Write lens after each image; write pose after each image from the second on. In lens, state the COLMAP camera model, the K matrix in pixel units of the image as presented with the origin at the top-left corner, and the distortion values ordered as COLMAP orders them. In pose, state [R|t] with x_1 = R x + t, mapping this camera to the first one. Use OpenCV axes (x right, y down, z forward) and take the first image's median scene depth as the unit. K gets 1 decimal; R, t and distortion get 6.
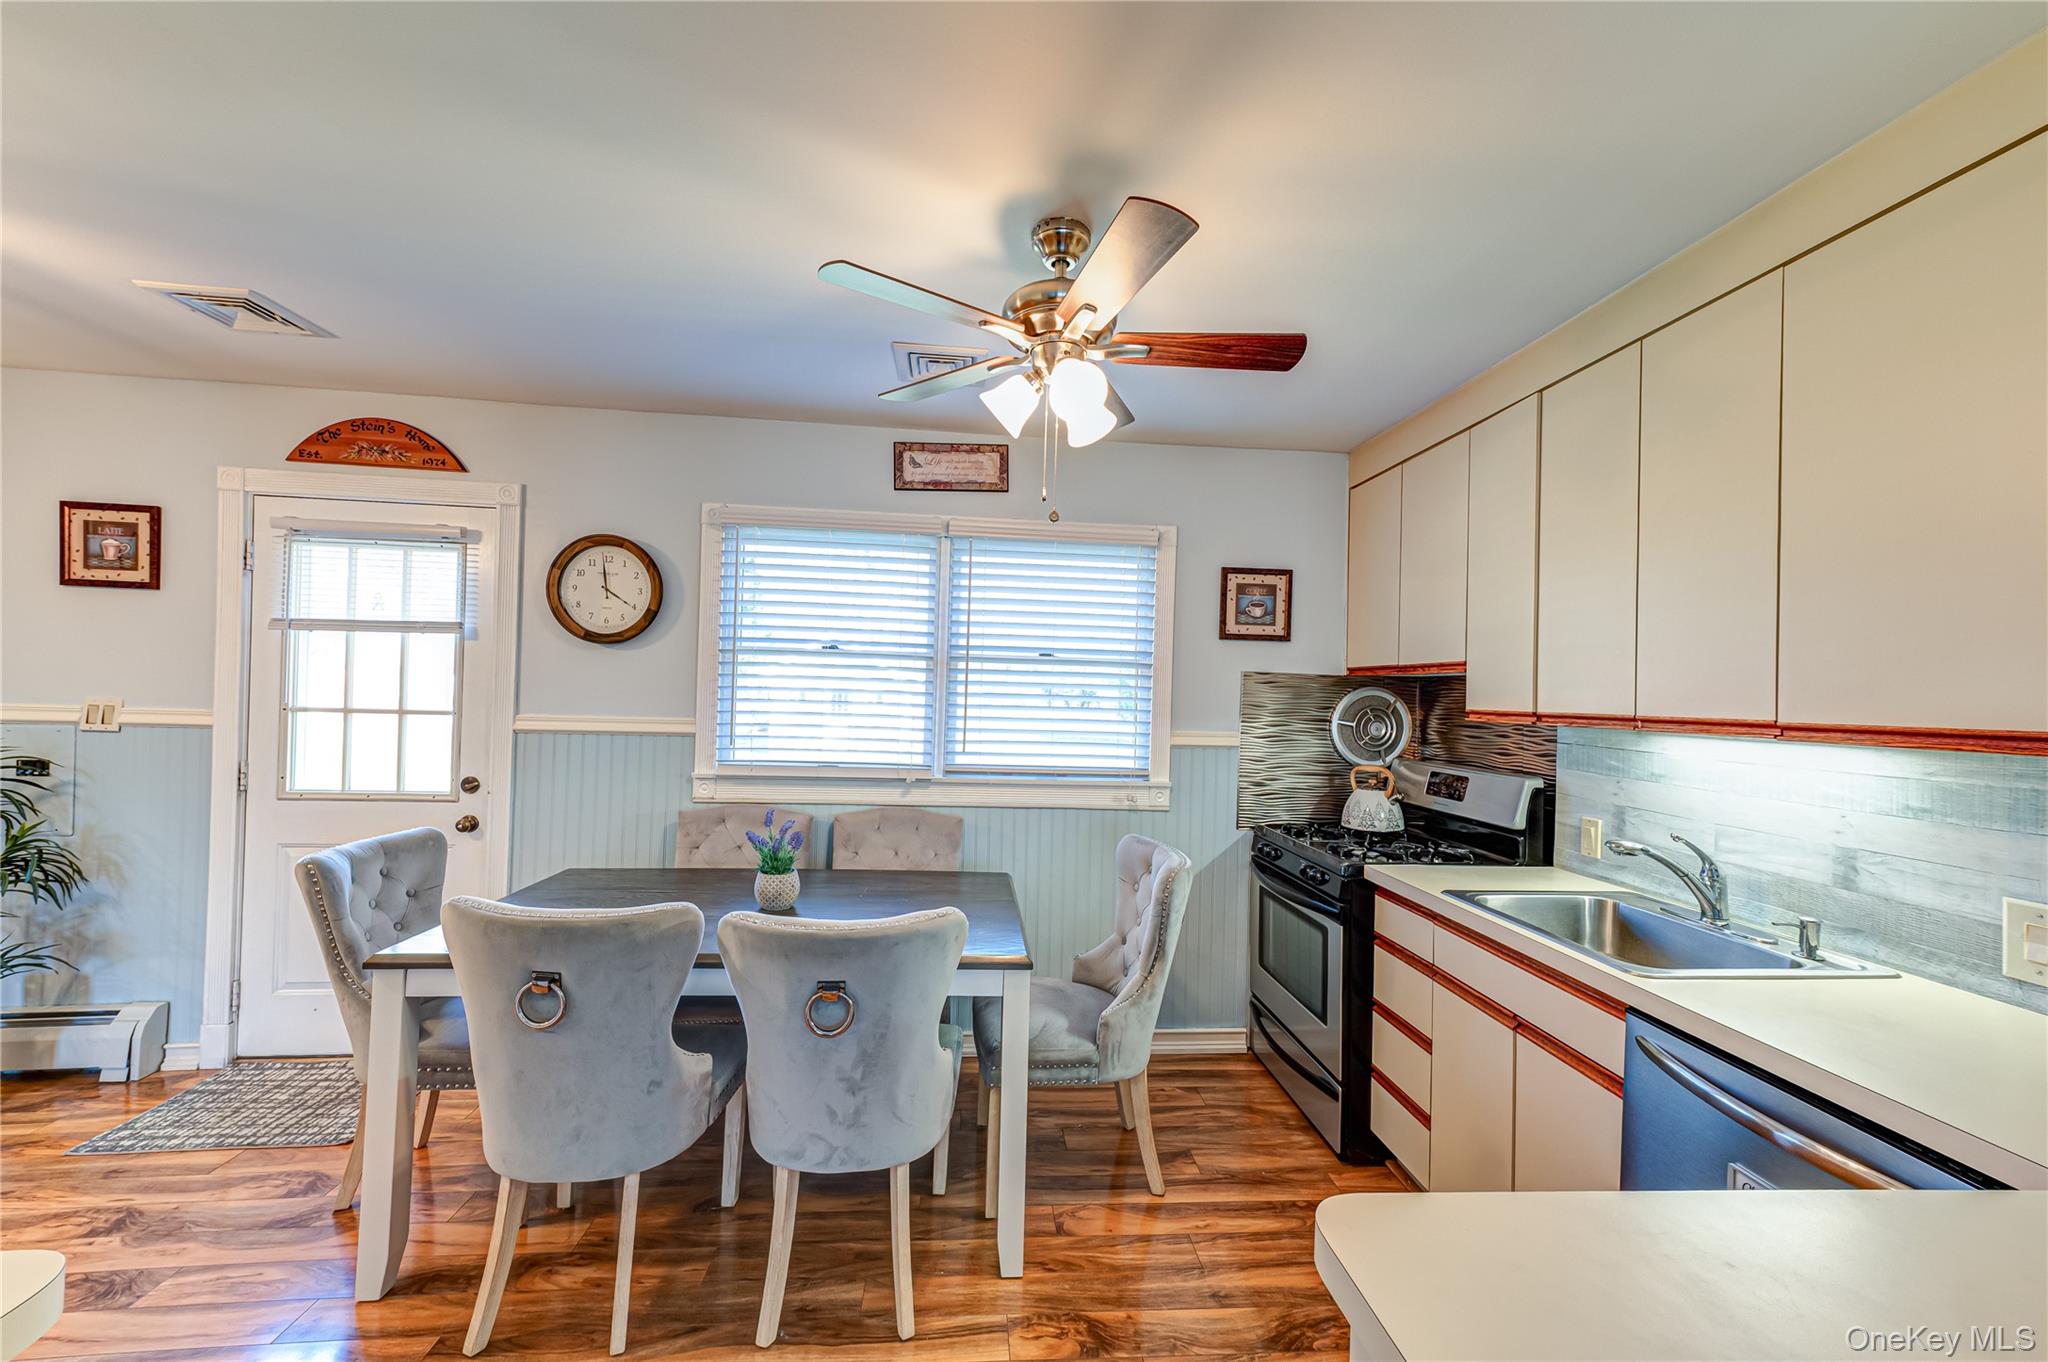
lens RADIAL K [[791.8, 0, 1029.3], [0, 791.8, 688.7], [0, 0, 1]] dist [0.015447, 0.000347]
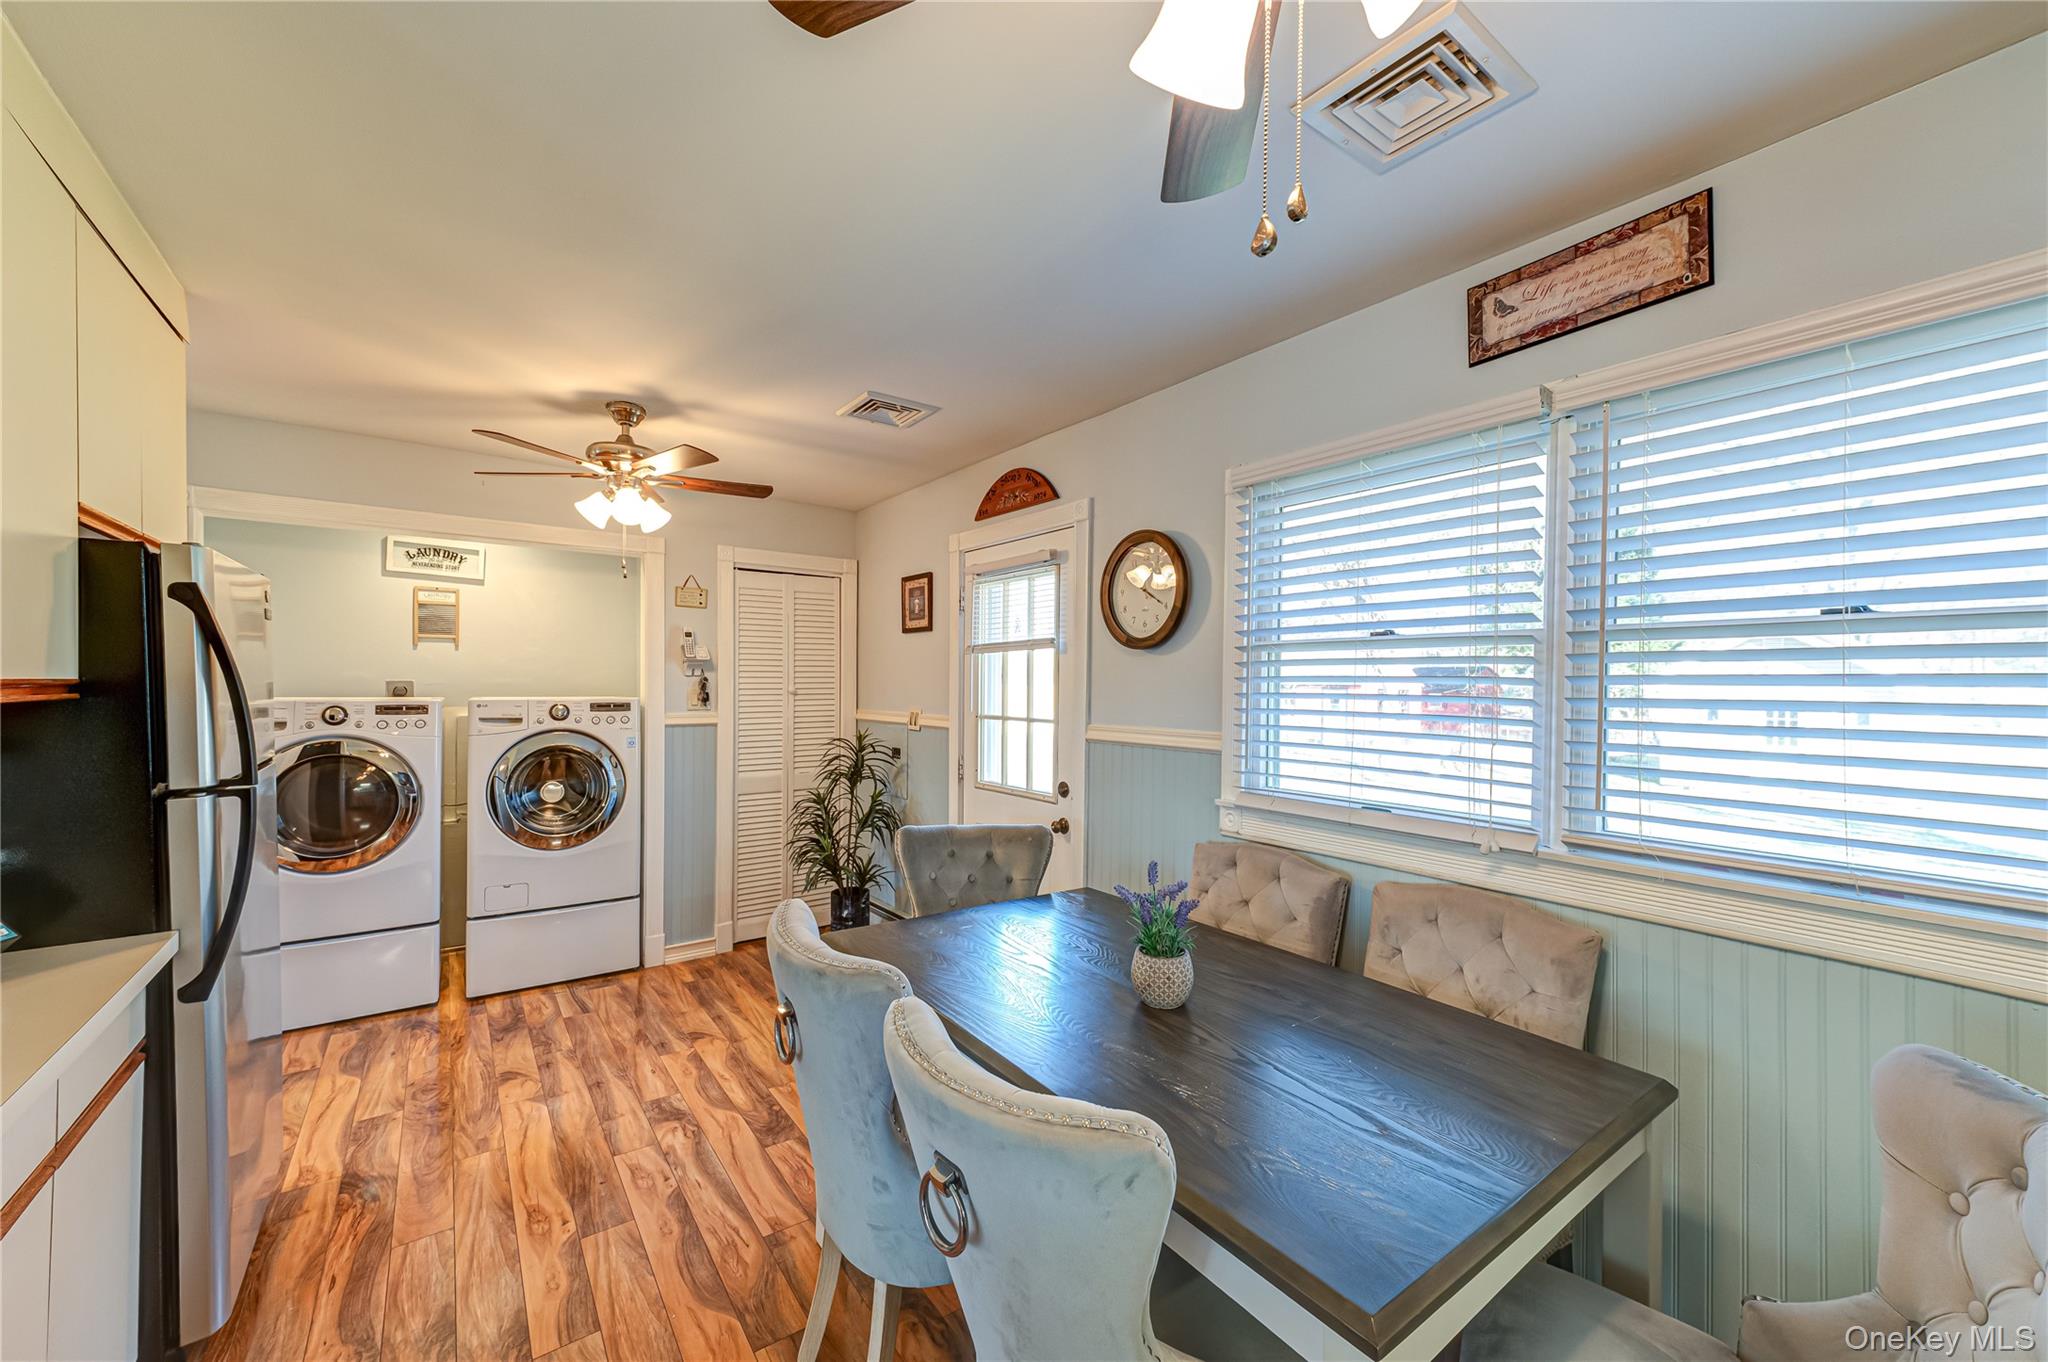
lens RADIAL K [[791.8, 0, 1029.3], [0, 791.8, 688.7], [0, 0, 1]] dist [0.015447, 0.000347]
pose [[0.519054, -0.021459, -0.854472, 0.181409], [0.001711, 0.999709, -0.024067, 0.011330], [0.854740, 0.011030, 0.518939, 0.413124]]
